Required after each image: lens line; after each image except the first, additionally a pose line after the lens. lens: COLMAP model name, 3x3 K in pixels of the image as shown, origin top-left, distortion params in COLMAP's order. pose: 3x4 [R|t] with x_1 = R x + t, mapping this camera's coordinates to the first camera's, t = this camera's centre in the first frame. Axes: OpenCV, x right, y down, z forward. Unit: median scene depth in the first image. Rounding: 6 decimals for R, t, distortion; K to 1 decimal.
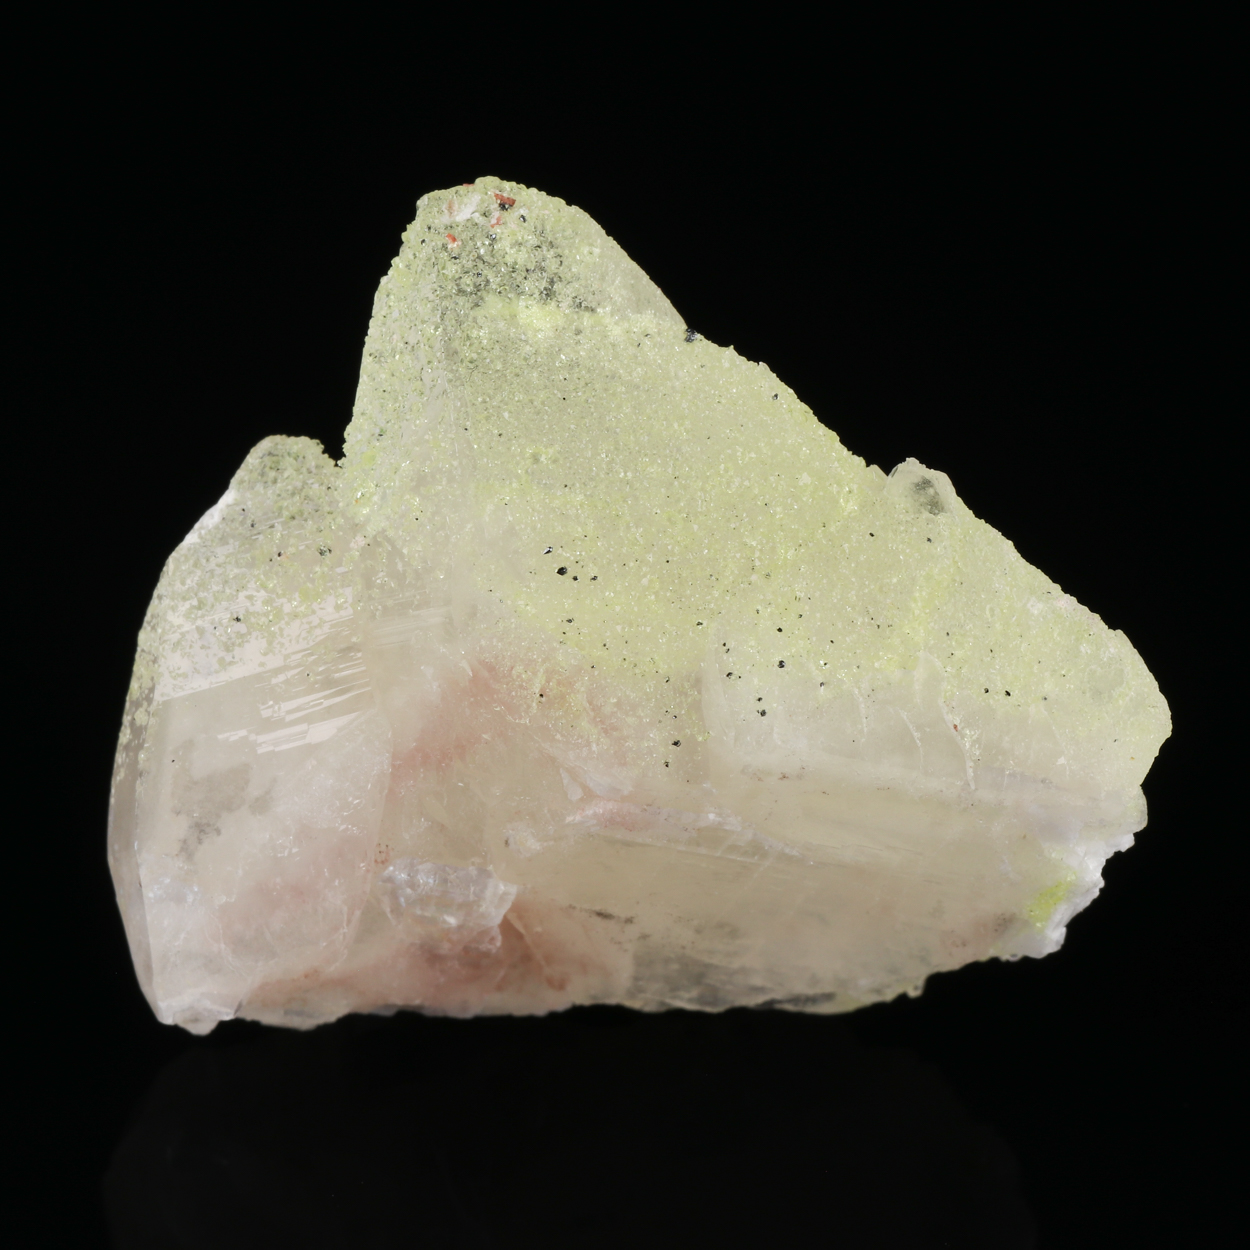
lens RADIAL K [[8674.5, 0, 624.9], [0, 8674.5, 625.2], [0, 0, 1]] dist [0.333602, 0.000000]
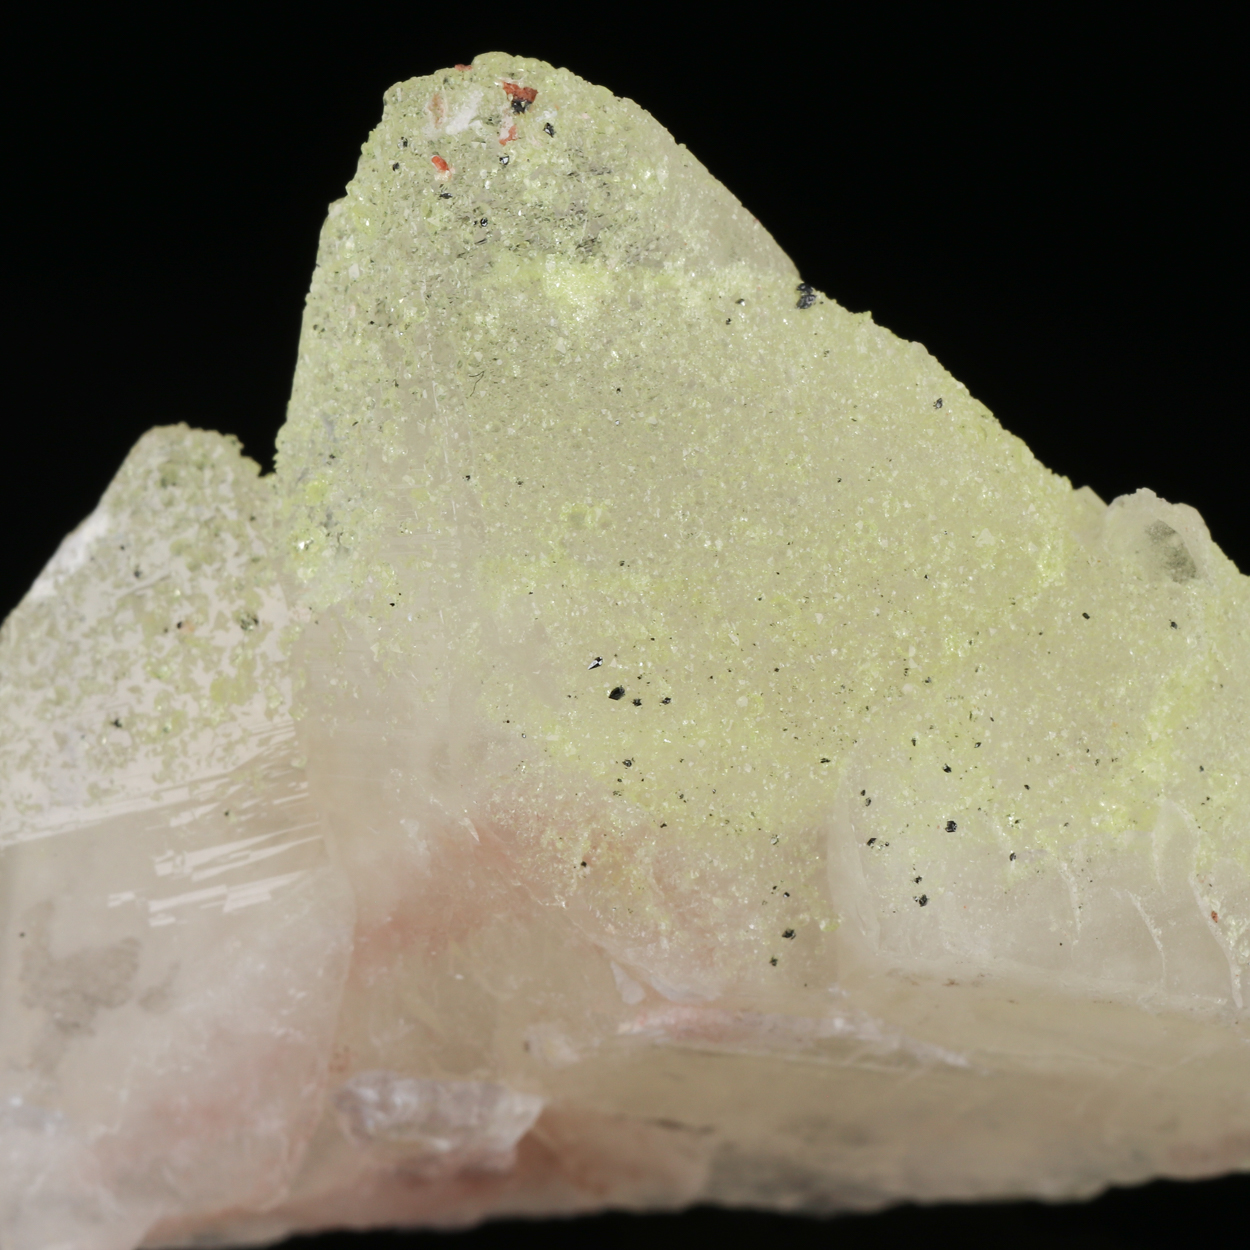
lens RADIAL K [[8674.5, 0, 625.2], [0, 8674.5, 624.7], [0, 0, 1]] dist [0.333602, 0.000000]
pose [[0.999435, -0.009361, 0.032288, -0.027403], [0.001911, 0.974717, 0.223436, -0.155694], [-0.033563, -0.223248, 0.974184, 0.360320]]
